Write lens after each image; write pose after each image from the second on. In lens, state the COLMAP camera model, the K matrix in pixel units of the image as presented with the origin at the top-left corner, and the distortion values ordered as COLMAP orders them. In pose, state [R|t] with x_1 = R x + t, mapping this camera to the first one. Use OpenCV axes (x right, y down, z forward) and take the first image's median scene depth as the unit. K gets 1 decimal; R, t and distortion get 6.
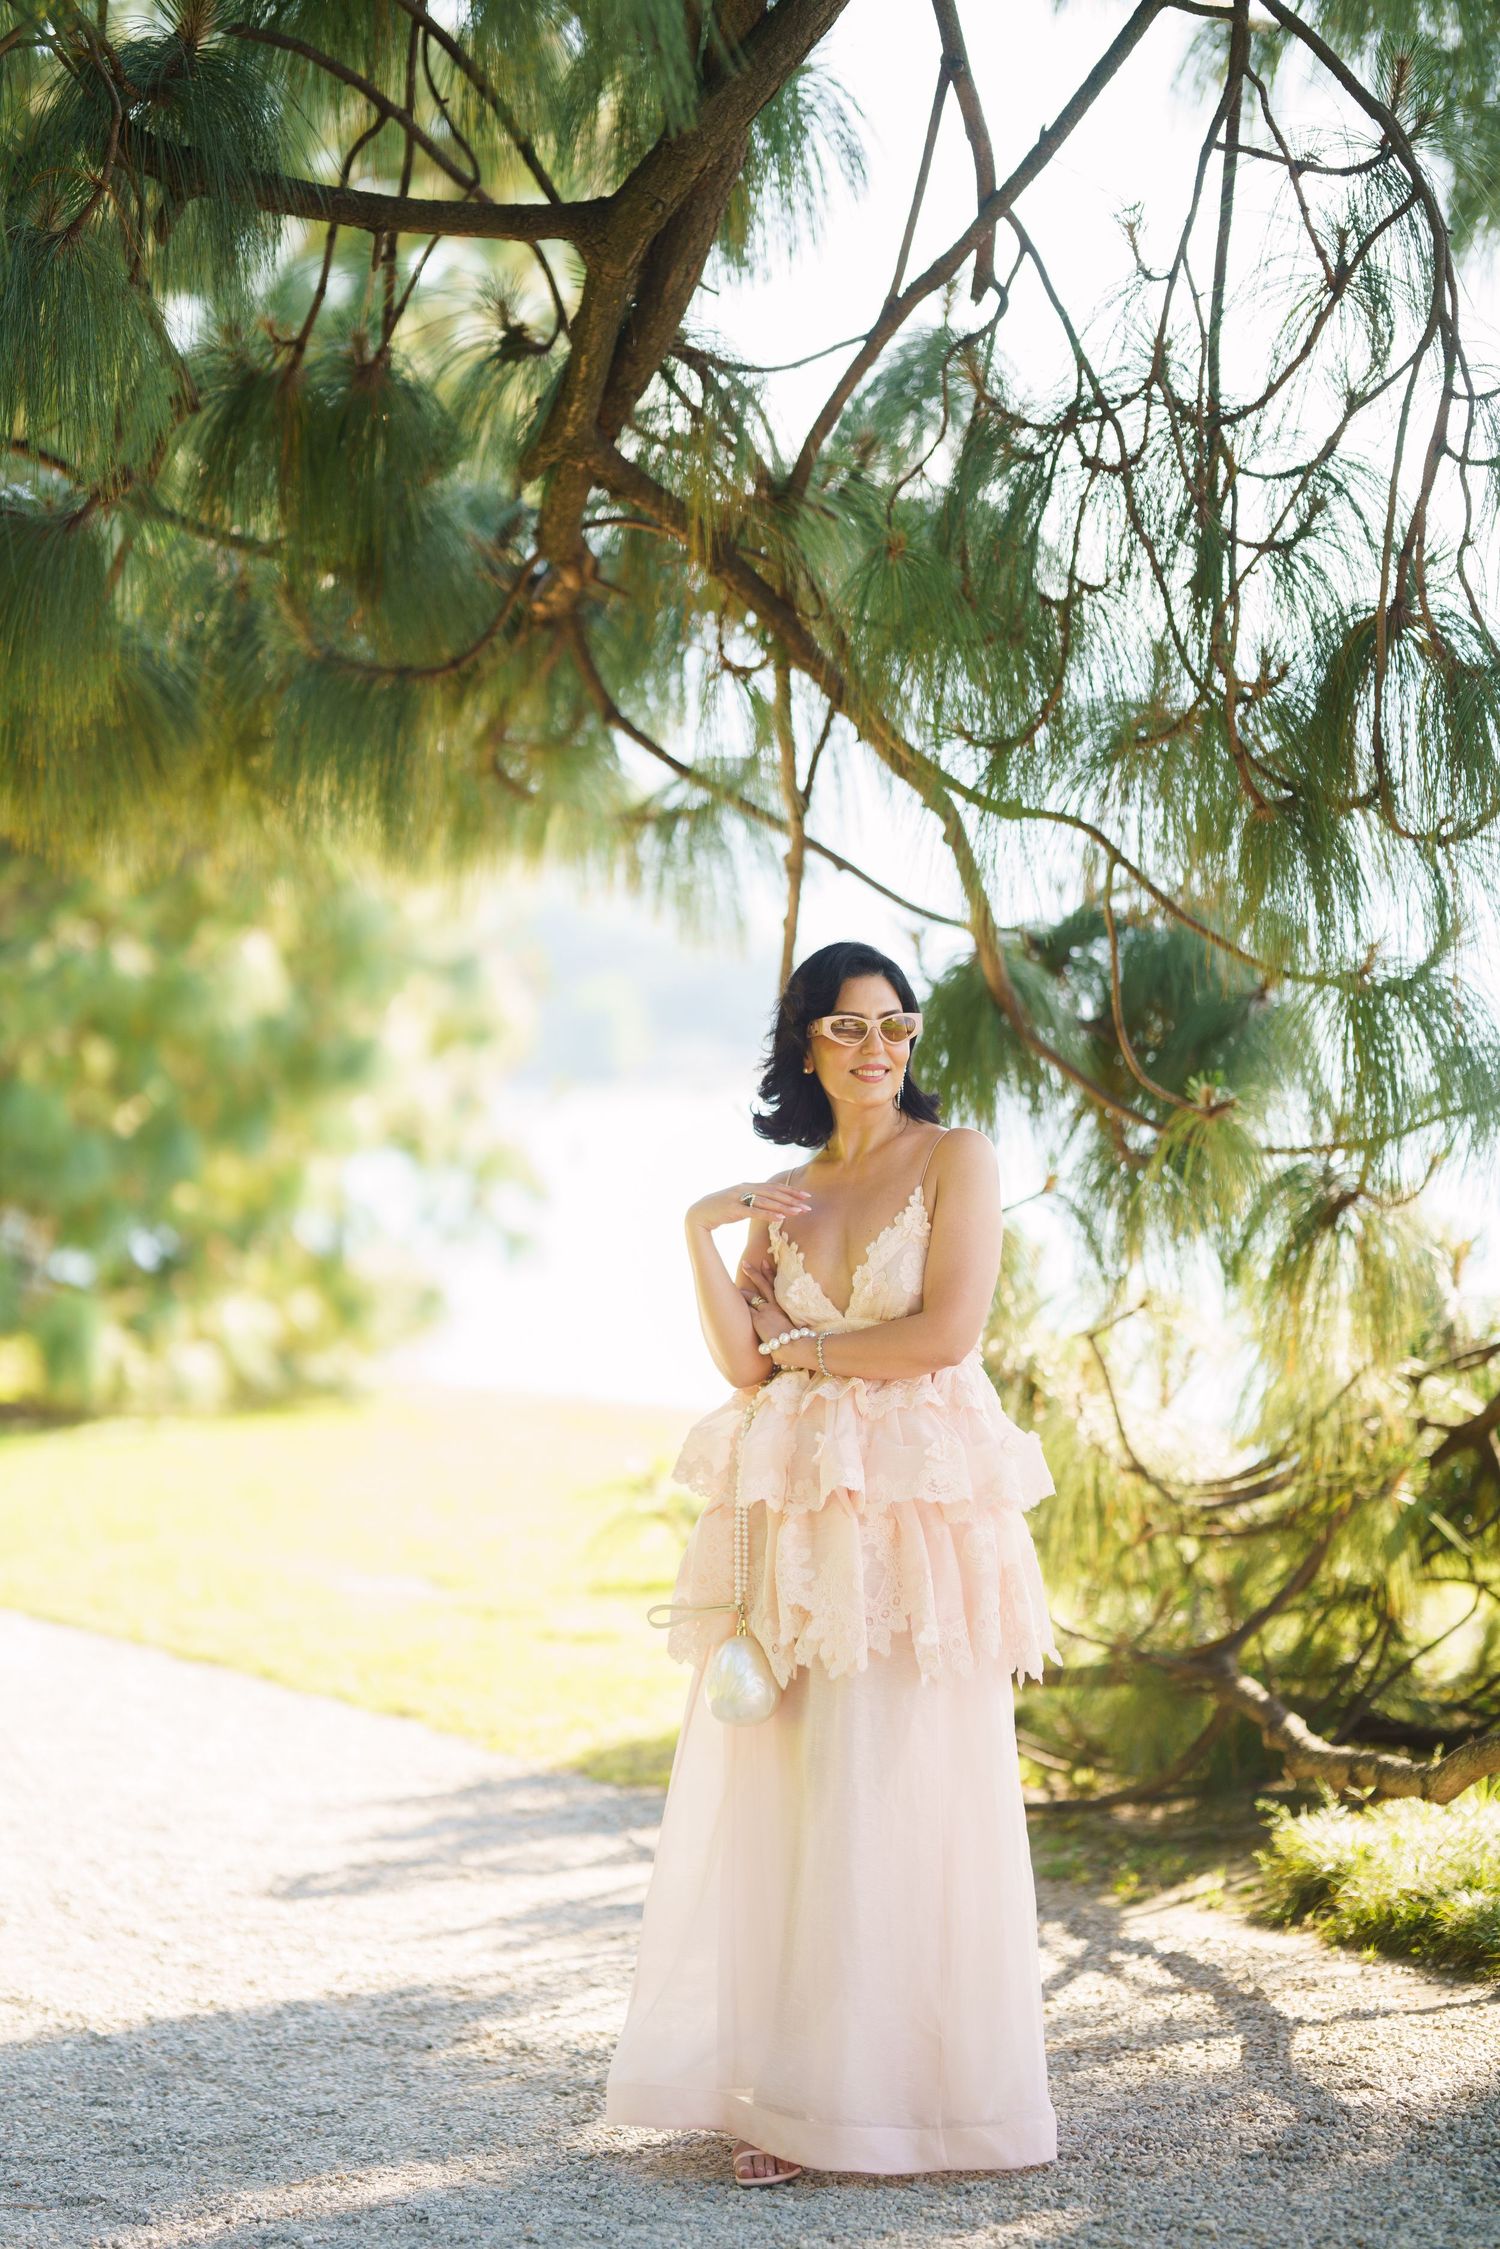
lens RADIAL K [[5475.2, 0, 750.0], [0, 5475.2, 1124.5], [0, 0, 1]] dist [0.733110, 1.145257]
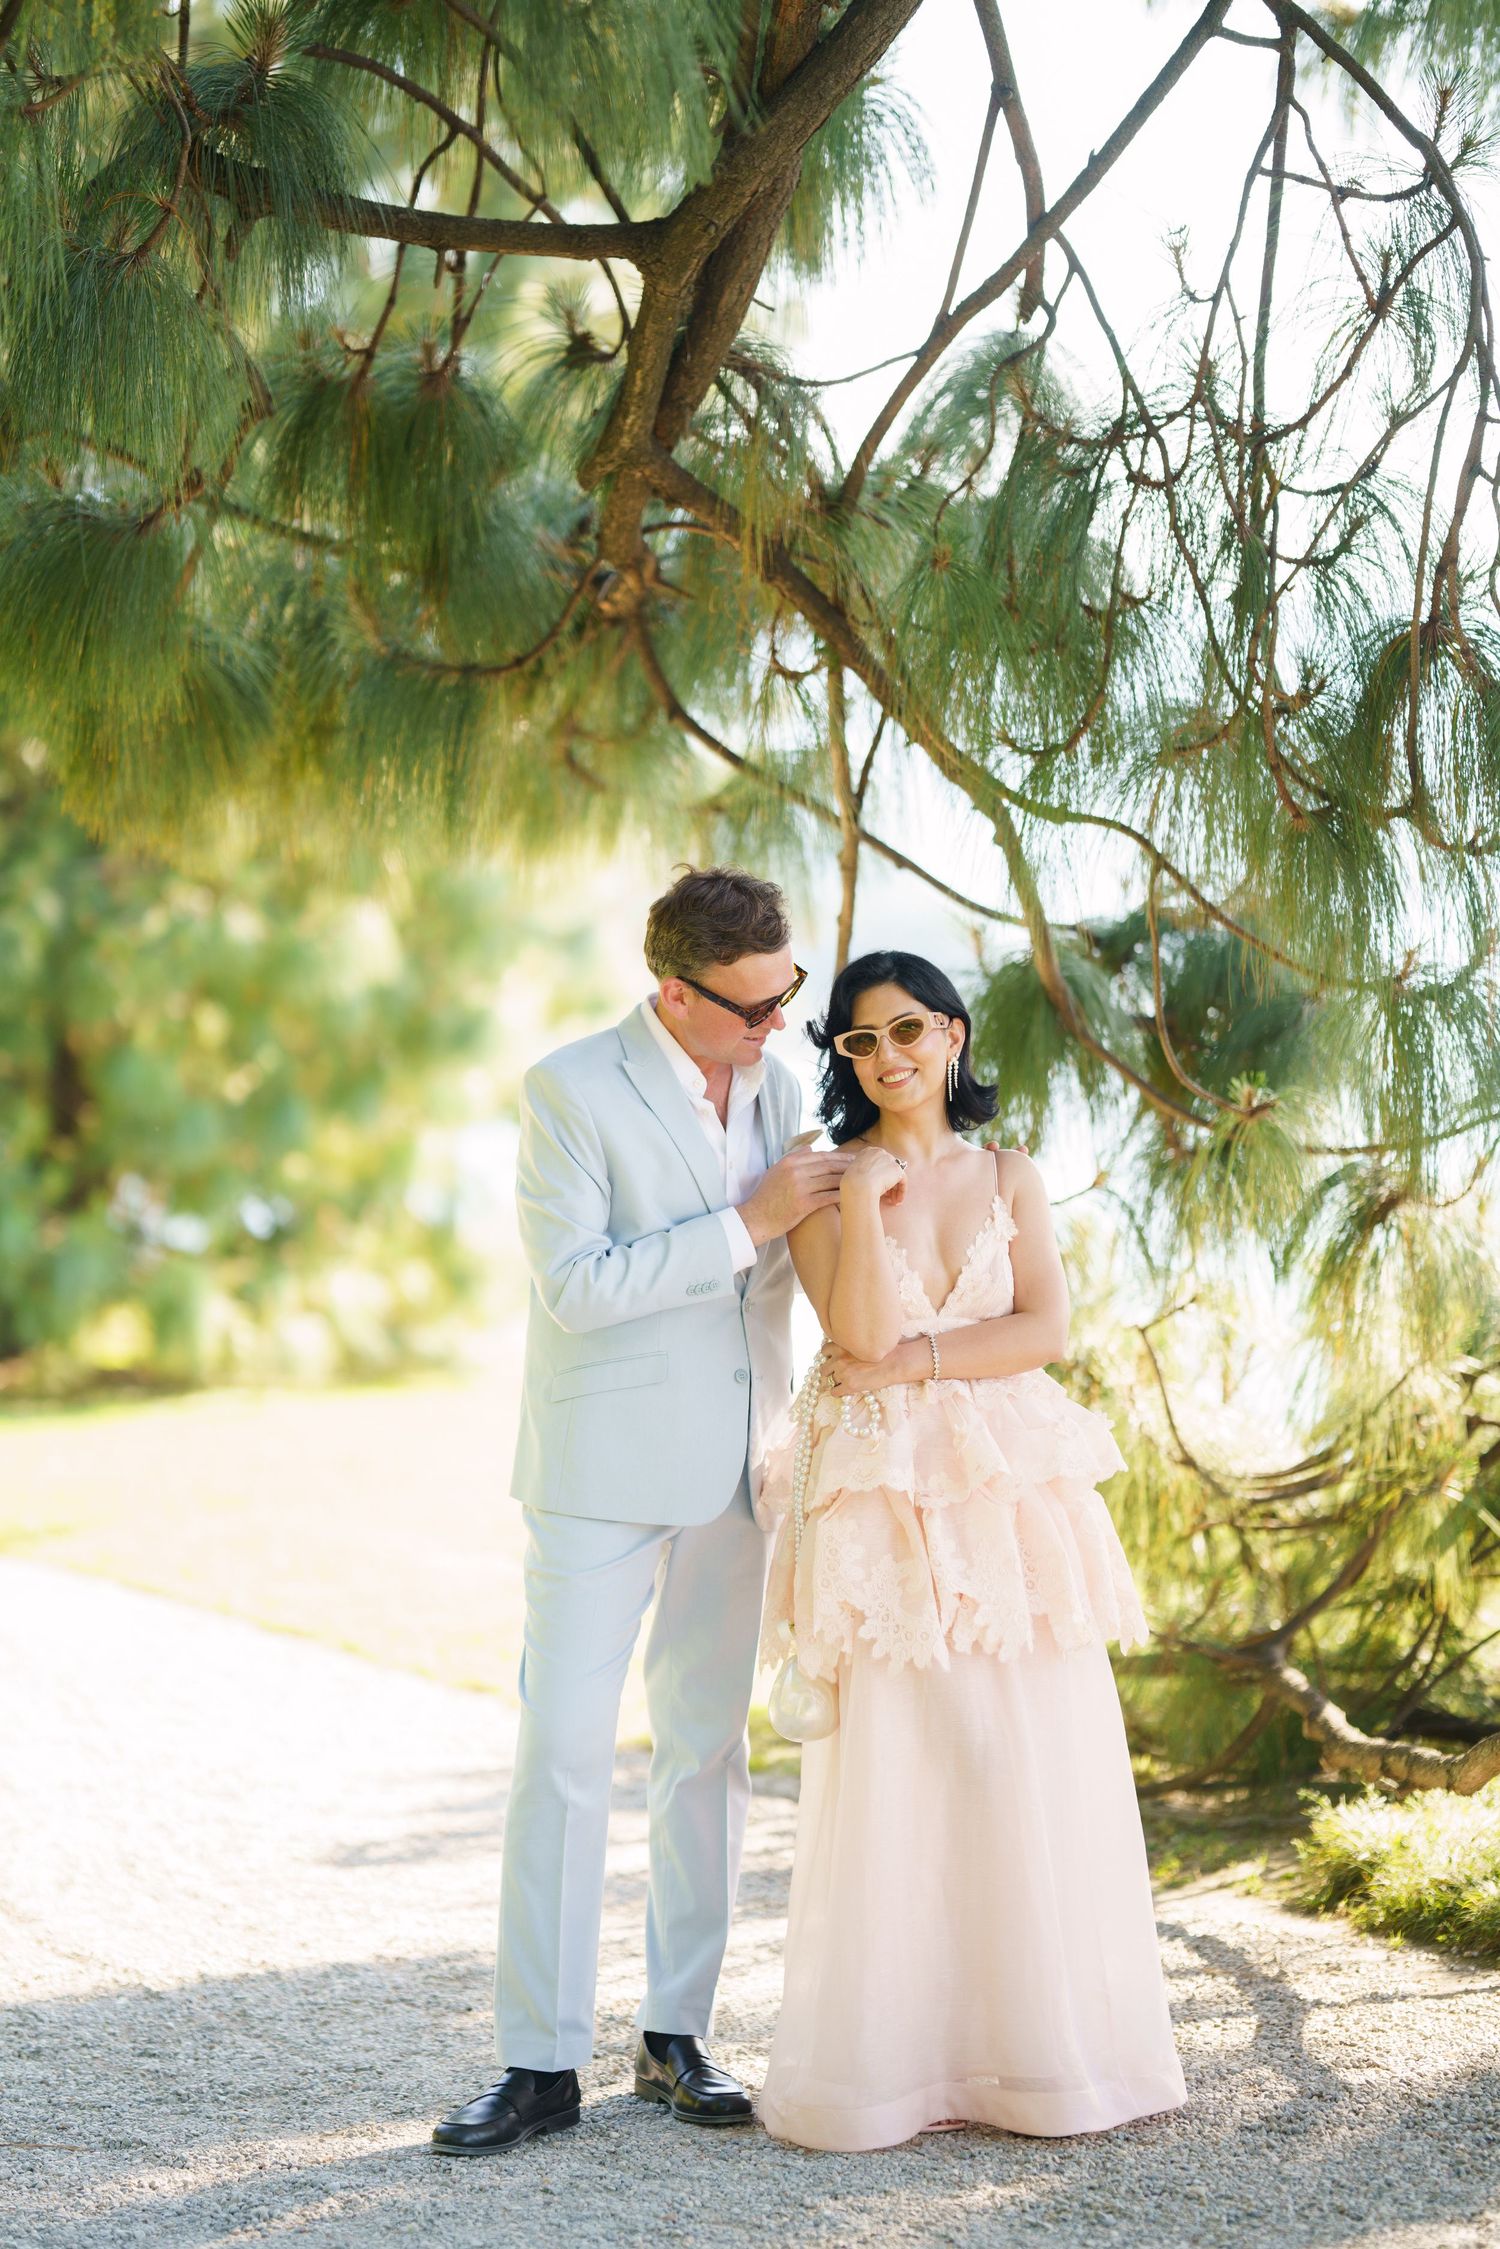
lens RADIAL K [[5669.7, 0, 744.5], [0, 5669.7, 1123.4], [0, 0, 1]] dist [0.721954, 1.089117]
pose [[0.999471, 0.015881, -0.028374, 0.020601], [-0.015722, 0.999859, 0.005844, -0.005167], [0.028463, -0.005395, 0.999580, -0.058643]]
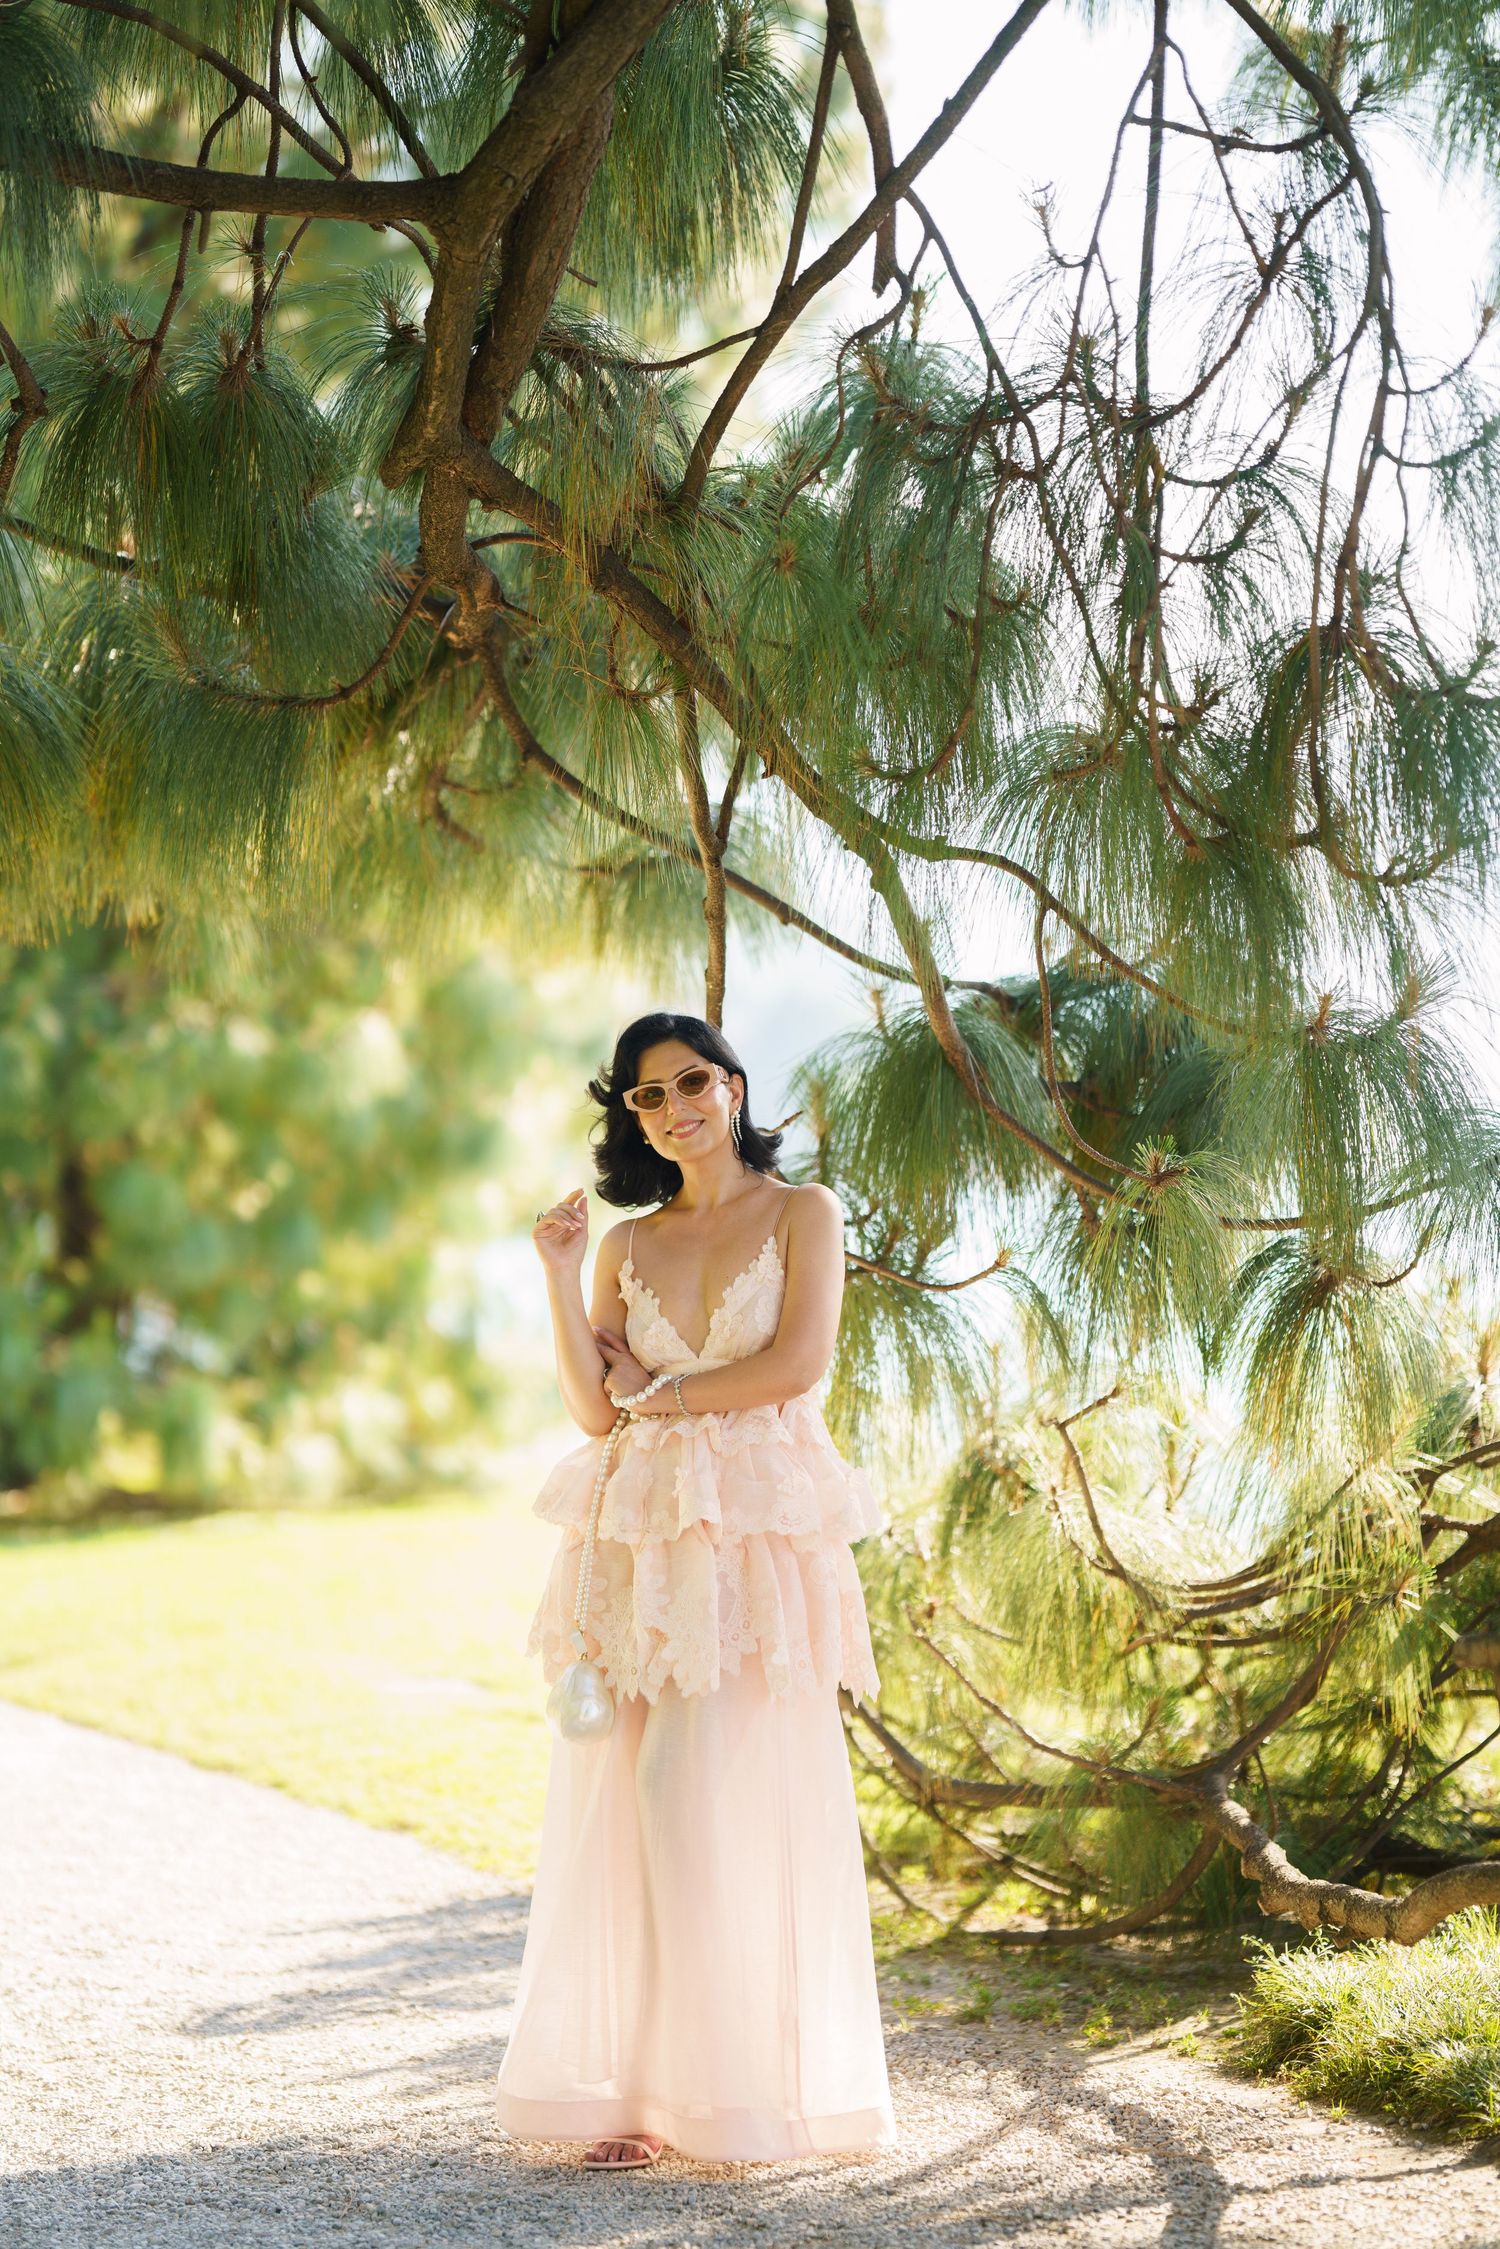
lens RADIAL K [[5475.2, 0, 750.0], [0, 5475.2, 1124.5], [0, 0, 1]] dist [0.733110, 1.145257]
pose [[0.998930, 0.002217, -0.046194, 0.060031], [-0.003015, 0.999847, -0.017220, 0.004570], [0.046149, 0.017341, 0.998784, 0.084936]]
